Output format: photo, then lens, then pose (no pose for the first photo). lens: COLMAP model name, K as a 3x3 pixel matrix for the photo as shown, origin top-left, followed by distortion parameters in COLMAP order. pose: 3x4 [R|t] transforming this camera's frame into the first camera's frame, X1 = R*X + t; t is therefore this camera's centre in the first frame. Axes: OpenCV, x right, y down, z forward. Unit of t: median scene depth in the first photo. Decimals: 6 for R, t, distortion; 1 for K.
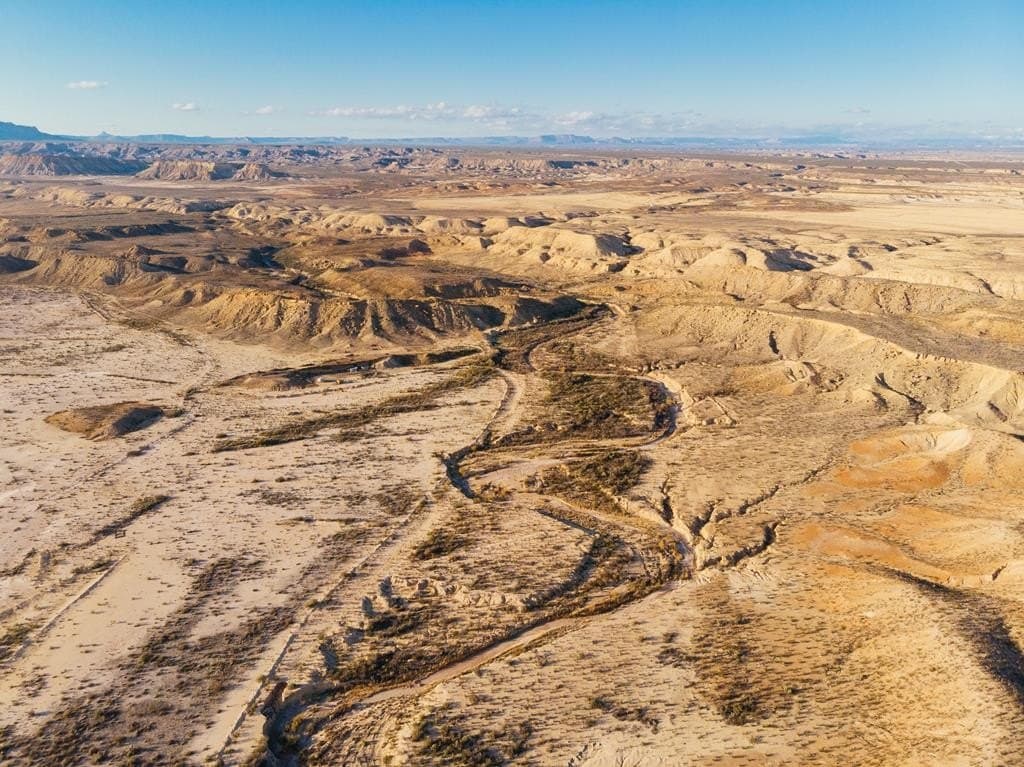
lens RADIAL K [[767.5, 0, 524.1], [0, 767.5, 388.1], [0, 0, 1]] dist [0.003898, 0.002196]
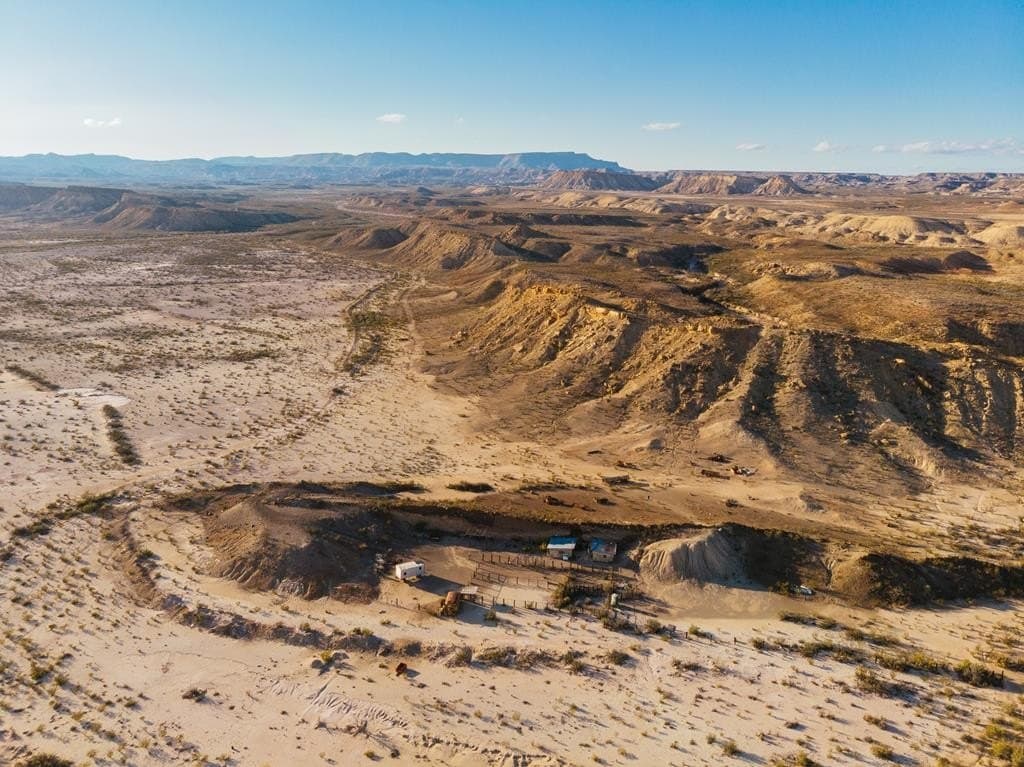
lens RADIAL K [[767.5, 0, 524.1], [0, 767.5, 388.1], [0, 0, 1]] dist [0.003898, 0.002196]
pose [[0.781051, 0.164537, -0.602401, -0.060291], [-0.194076, 0.980851, 0.016273, -0.066295], [0.593543, 0.104202, 0.798028, 0.610843]]
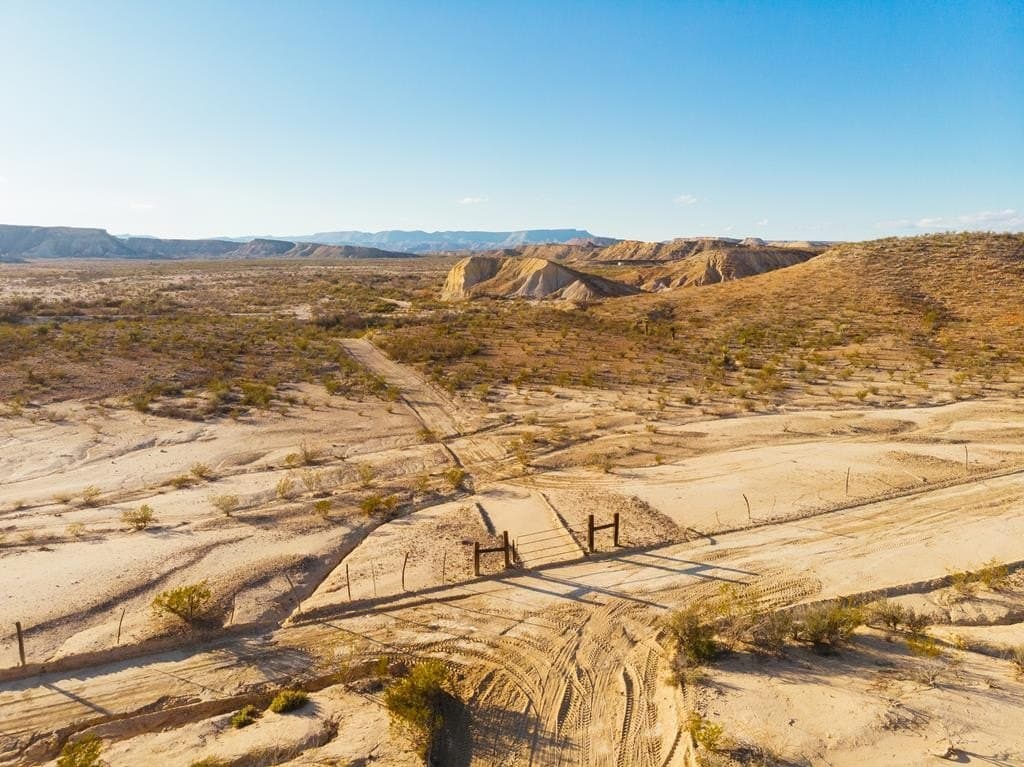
lens RADIAL K [[767.5, 0, 524.1], [0, 767.5, 388.1], [0, 0, 1]] dist [0.003898, 0.002196]
pose [[0.783410, 0.098530, -0.613645, 0.360145], [-0.186274, 0.979188, -0.080583, 0.270109], [0.592934, 0.177436, 0.785459, -0.118036]]
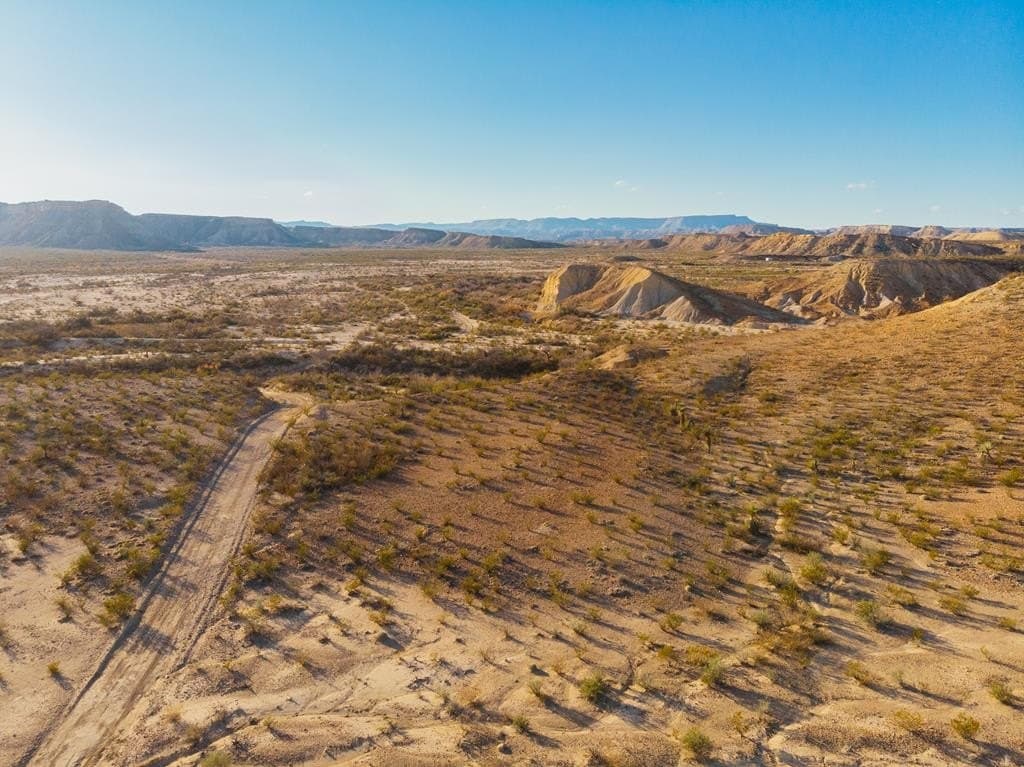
lens RADIAL K [[767.5, 0, 524.1], [0, 767.5, 388.1], [0, 0, 1]] dist [0.003898, 0.002196]
pose [[0.646131, 0.138904, -0.750480, 0.348890], [-0.235138, 0.971699, -0.022595, 0.243892], [0.726103, 0.191065, 0.660507, -0.070657]]
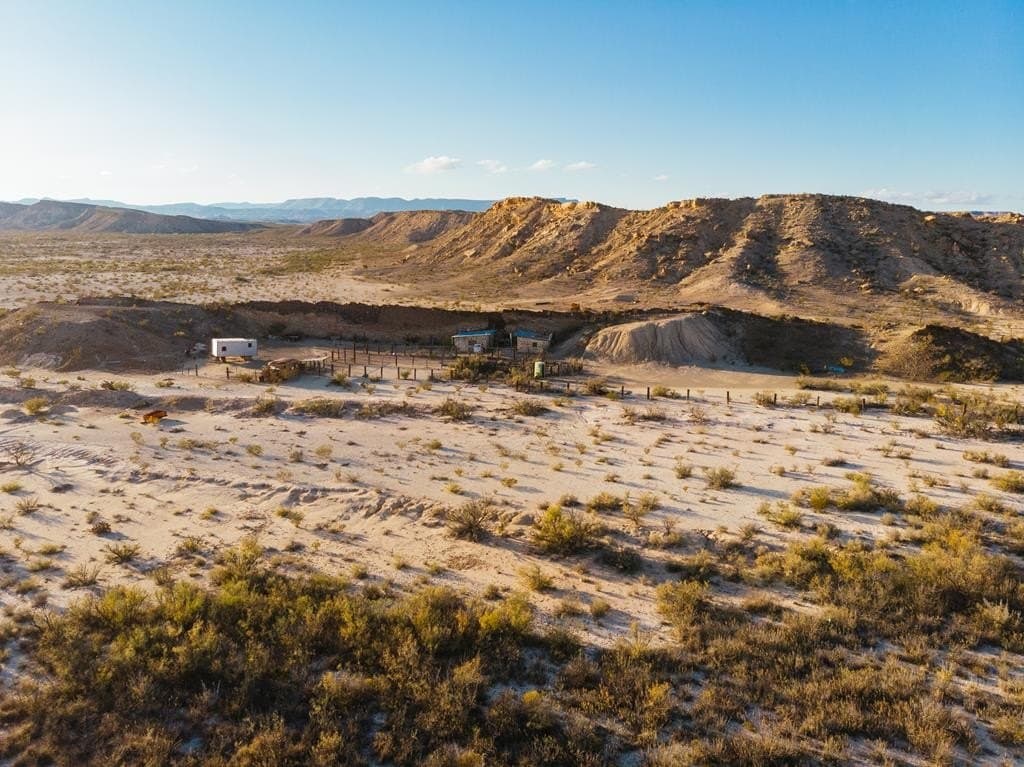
lens RADIAL K [[767.5, 0, 524.1], [0, 767.5, 388.1], [0, 0, 1]] dist [0.003898, 0.002196]
pose [[0.786288, 0.127261, -0.604612, -0.077205], [-0.192586, 0.980288, -0.044120, -0.005766], [0.587079, 0.151130, 0.795297, 0.685787]]
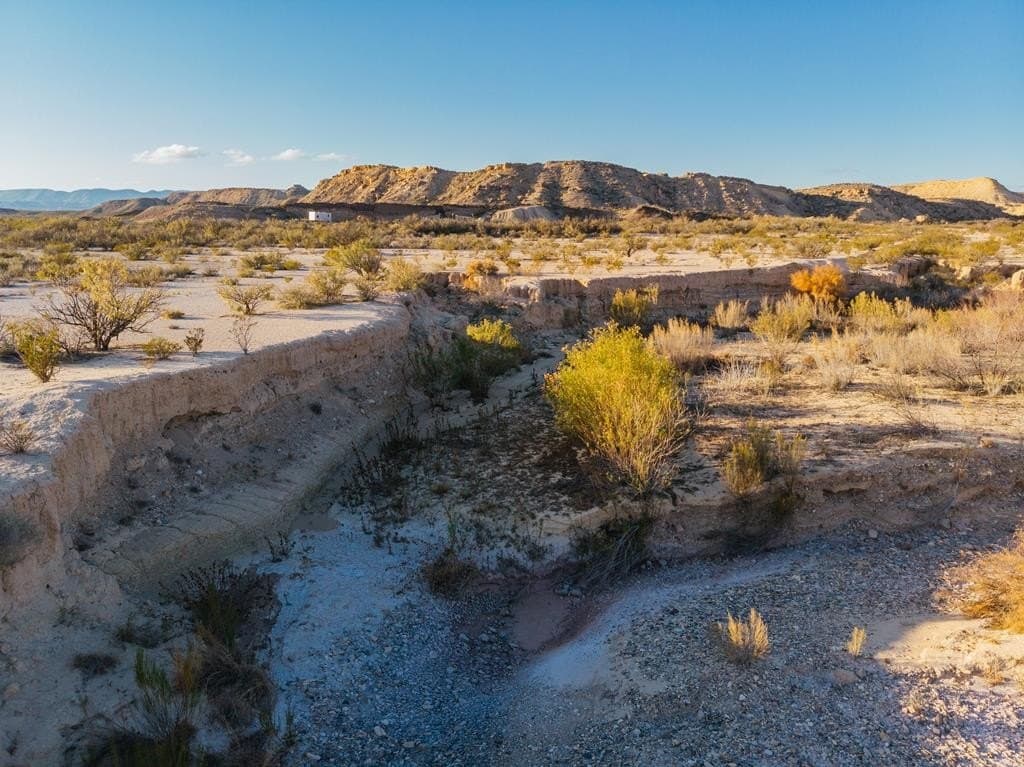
lens RADIAL K [[767.5, 0, 524.1], [0, 767.5, 388.1], [0, 0, 1]] dist [0.003898, 0.002196]
pose [[0.939328, 0.070061, -0.335789, -0.042661], [-0.104059, 0.990990, -0.084325, 0.066086], [0.326856, 0.114151, 0.938155, 0.542657]]
